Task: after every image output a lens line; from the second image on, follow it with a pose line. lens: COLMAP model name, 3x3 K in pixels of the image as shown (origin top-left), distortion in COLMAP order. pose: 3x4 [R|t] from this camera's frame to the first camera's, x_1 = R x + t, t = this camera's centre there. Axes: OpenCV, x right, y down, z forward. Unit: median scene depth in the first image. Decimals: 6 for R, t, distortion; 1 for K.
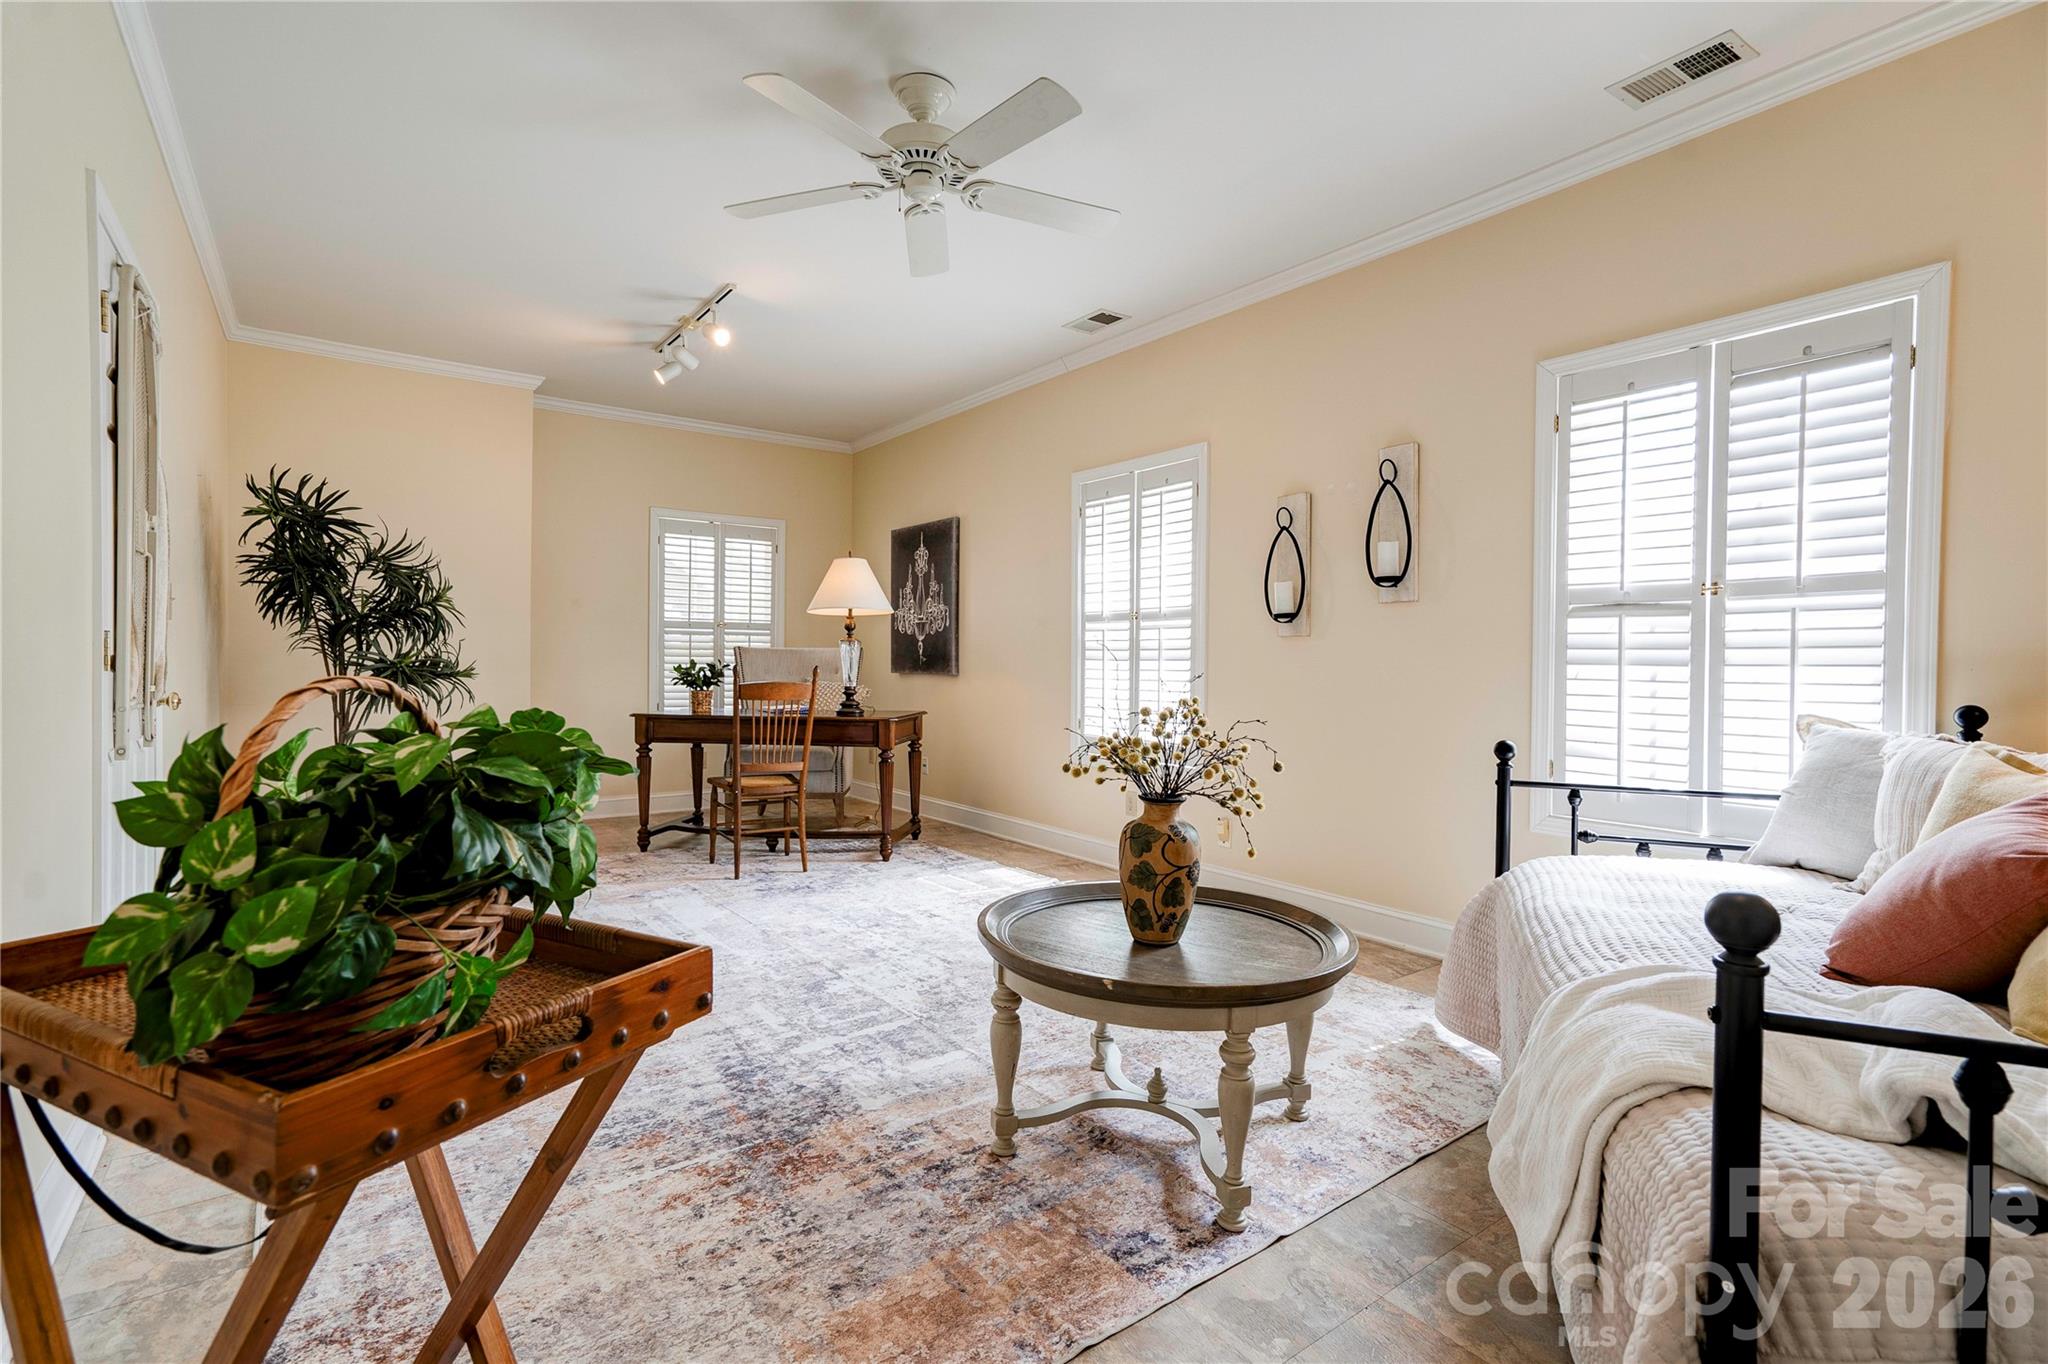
lens RADIAL K [[936.9, 0, 1020.4], [0, 936.9, 673.6], [0, 0, 1]] dist [0.004967, 0.002185]
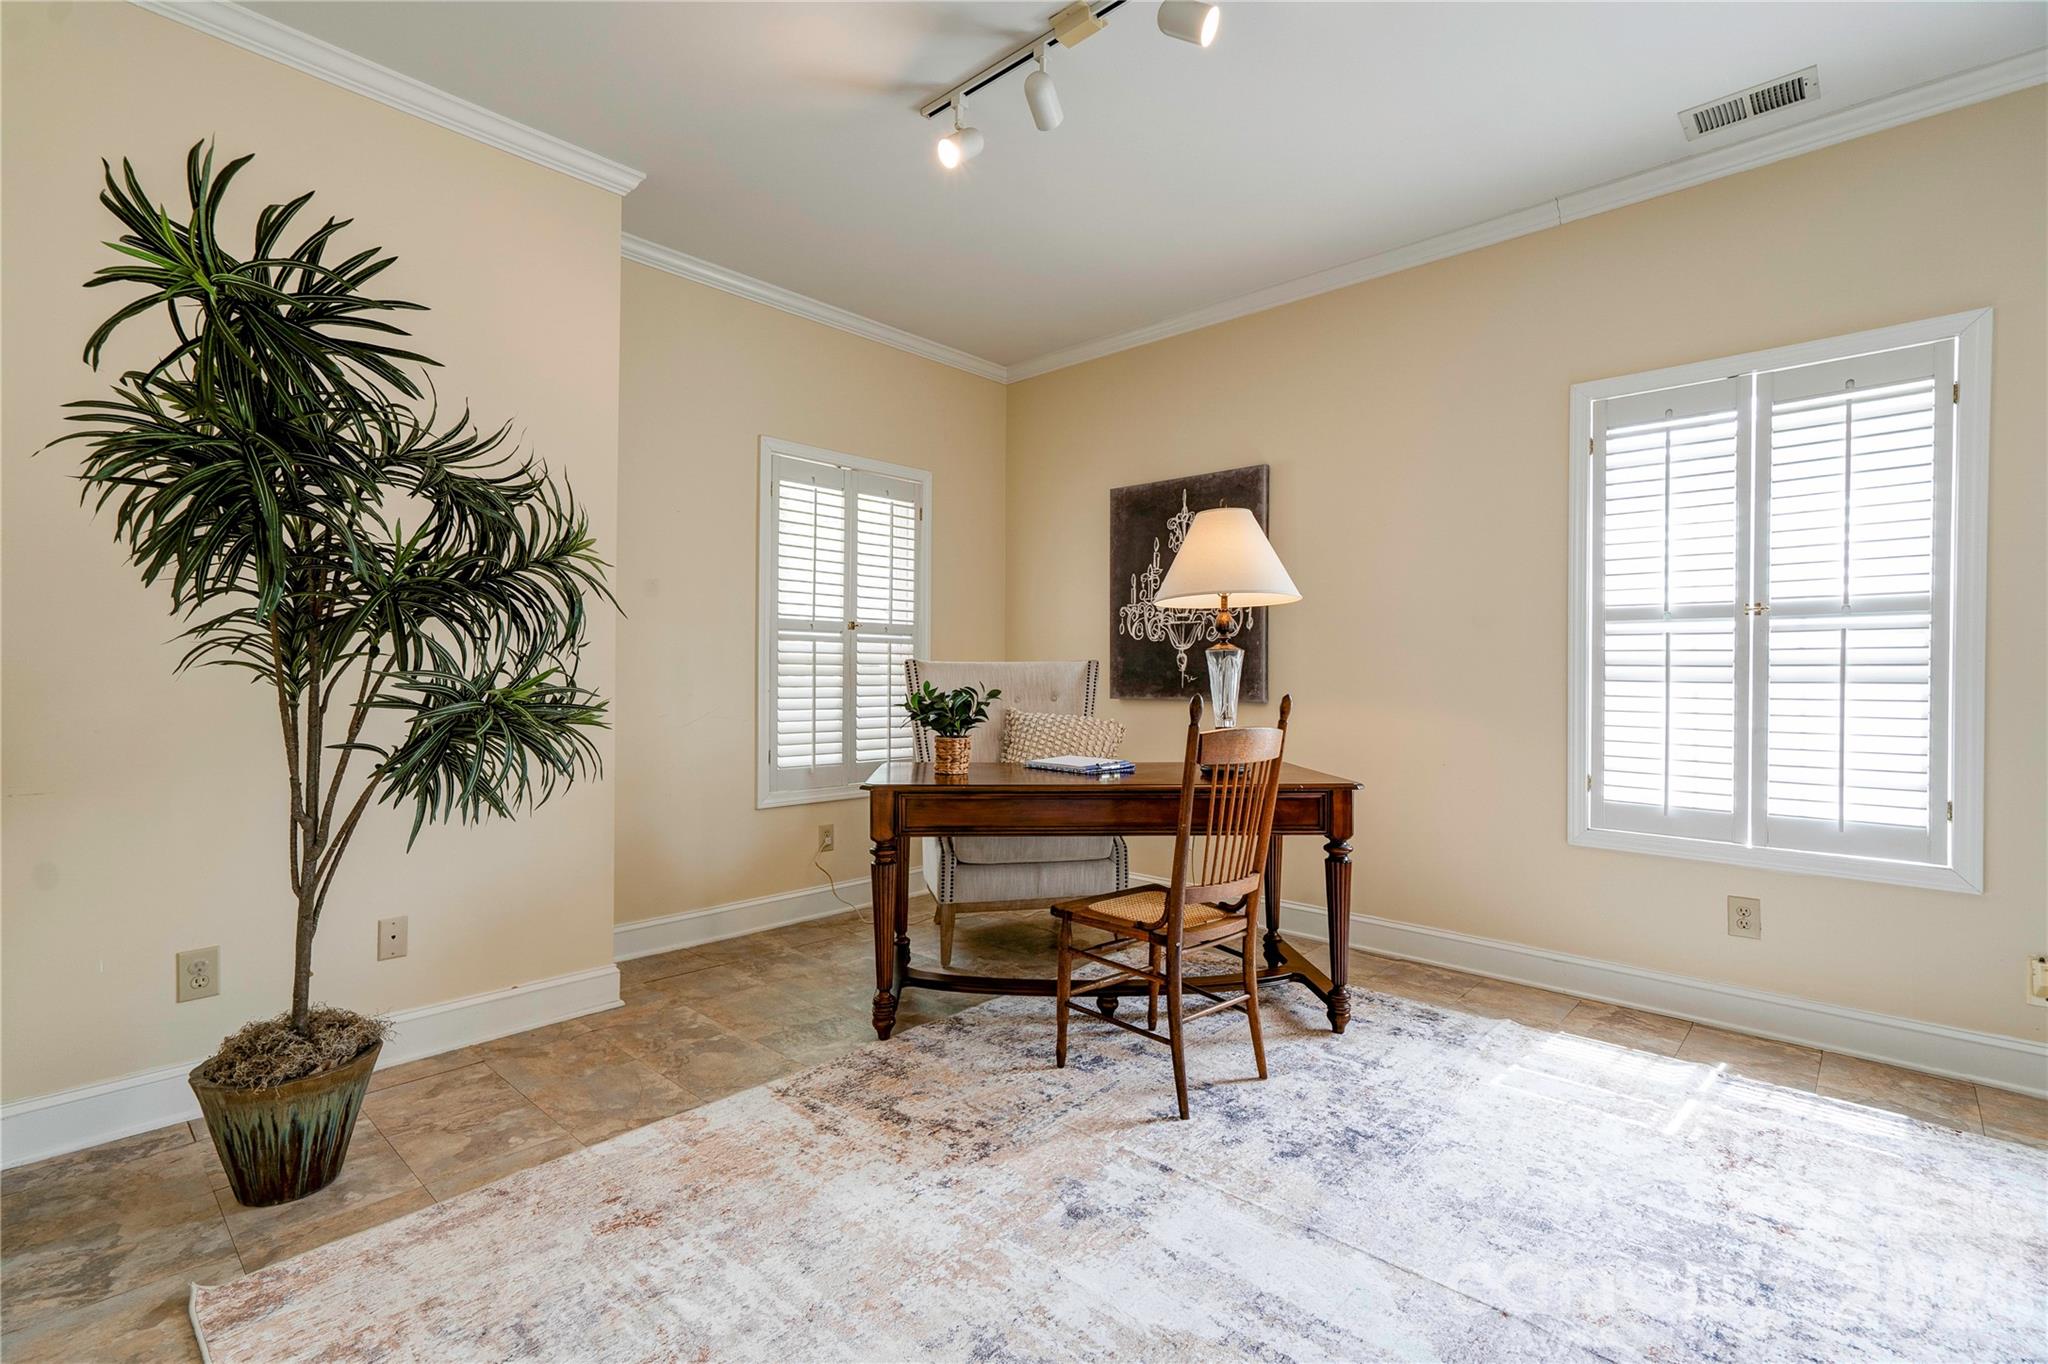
lens RADIAL K [[936.9, 0, 1024.8], [0, 936.9, 679.5], [0, 0, 1]] dist [0.004967, 0.002185]
pose [[0.984222, 0.000683, 0.176936, -0.206045], [0.001338, 0.999935, -0.011305, -0.004891], [-0.176932, 0.011363, 0.984157, 0.221976]]
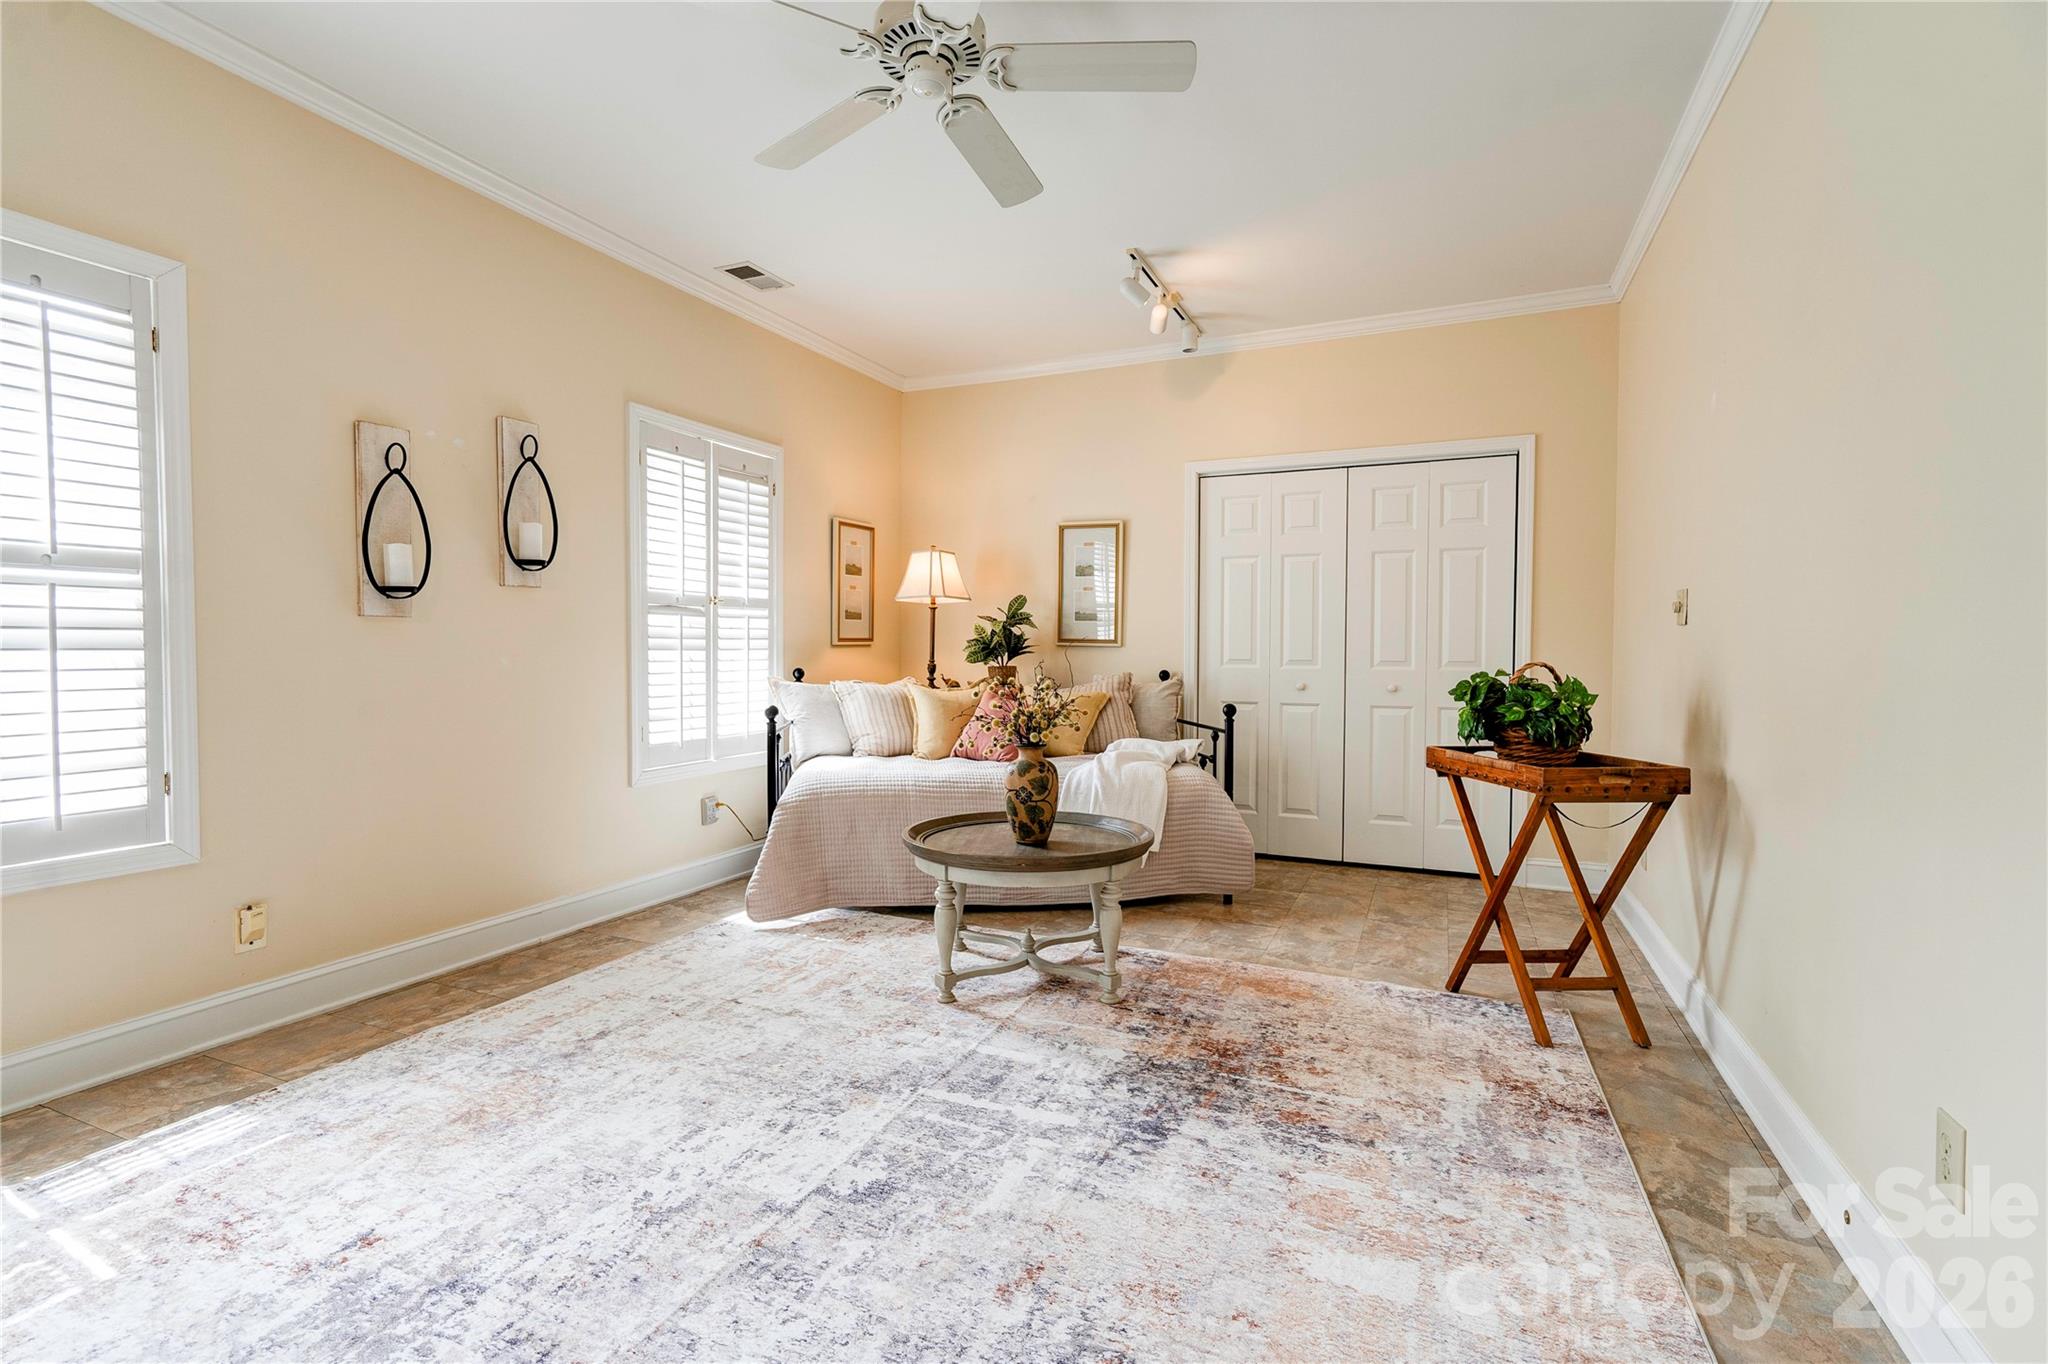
lens RADIAL K [[936.9, 0, 991.3], [0, 936.9, 666.7], [0, 0, 1]] dist [0.004967, 0.002185]
pose [[-0.460993, -0.028528, 0.886945, -1.016009], [0.004895, 0.999386, 0.034688, -0.038839], [-0.887390, 0.020333, -0.460570, 1.559391]]
